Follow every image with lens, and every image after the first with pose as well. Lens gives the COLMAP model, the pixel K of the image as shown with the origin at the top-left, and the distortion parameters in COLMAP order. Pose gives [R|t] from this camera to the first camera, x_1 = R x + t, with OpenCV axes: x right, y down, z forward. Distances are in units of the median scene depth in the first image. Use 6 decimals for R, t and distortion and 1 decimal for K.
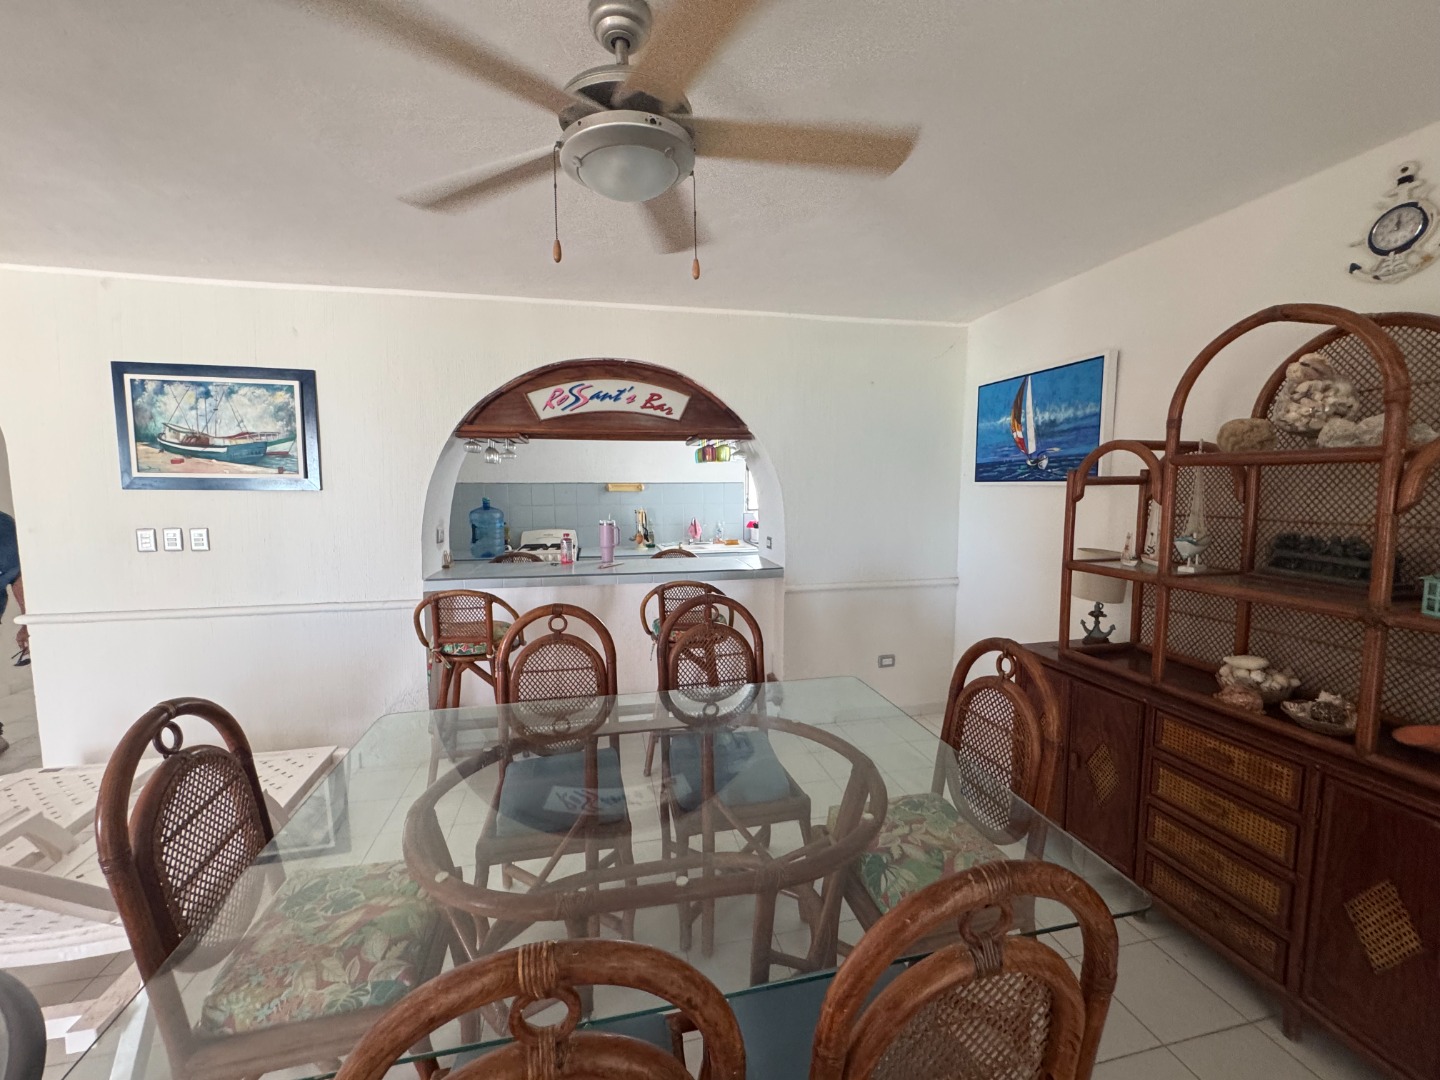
lens RADIAL K [[579.3, 0, 717.3], [0, 579.3, 542.3], [0, 0, 1]] dist [-0.000144, 0.000940]
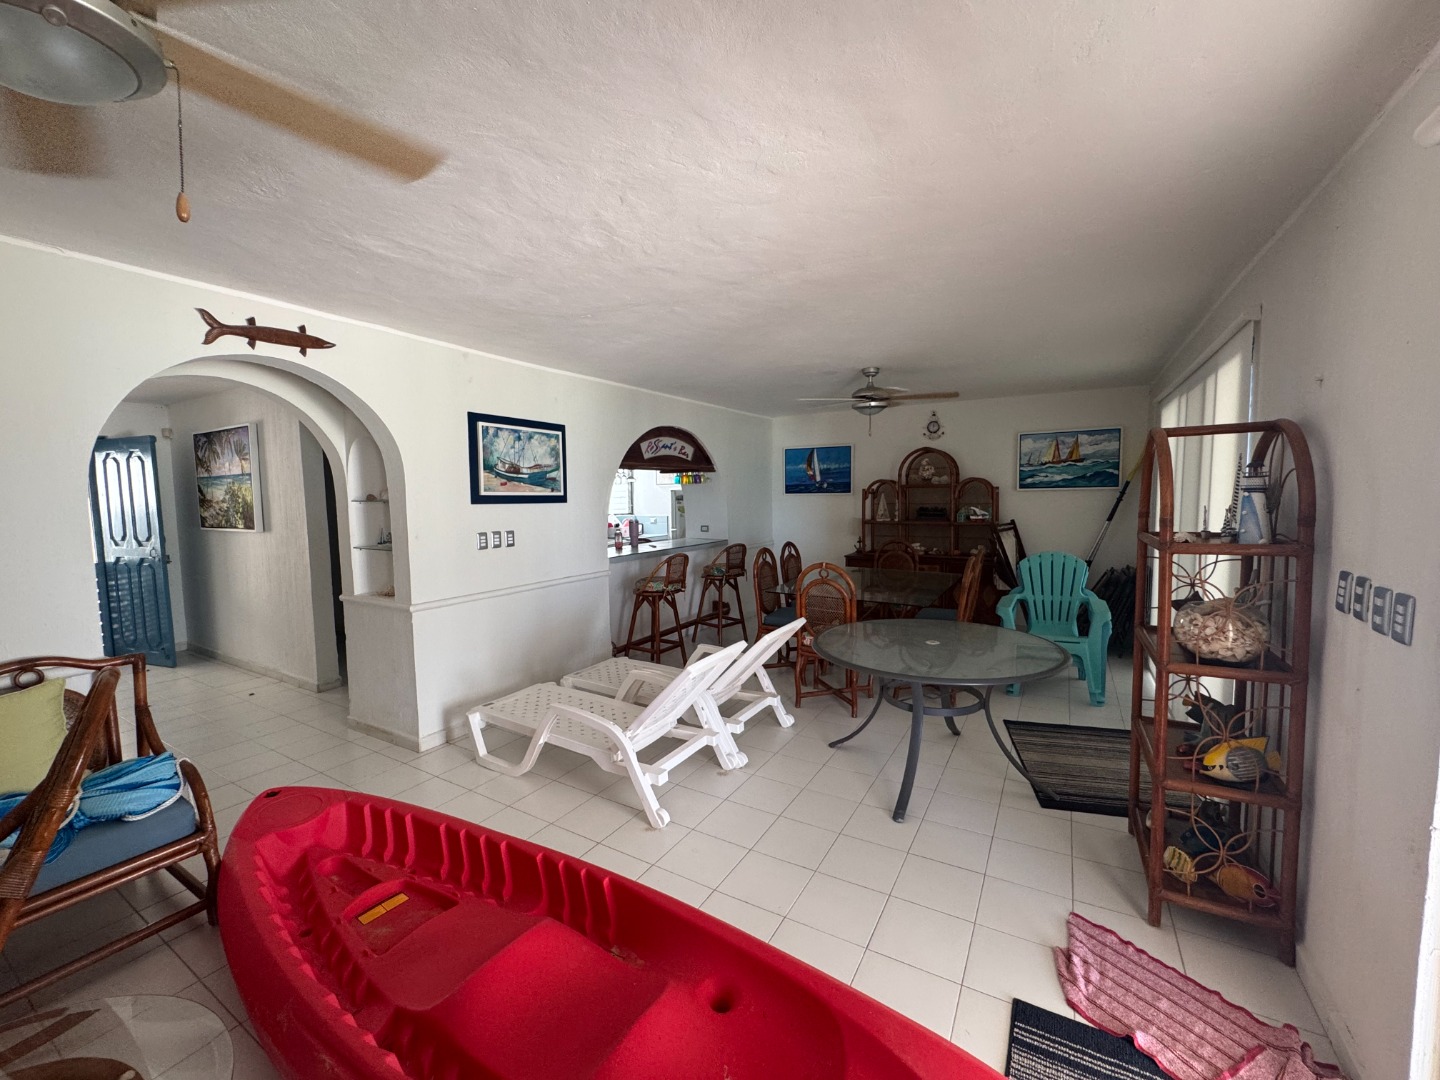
lens RADIAL K [[579.3, 0, 717.7], [0, 579.3, 536.9], [0, 0, 1]] dist [-0.000144, 0.000940]
pose [[0.687940, -0.063017, 0.723026, -1.566475], [0.086317, 0.996257, 0.004703, 0.027925], [-0.720616, 0.059174, 0.690804, -0.346665]]
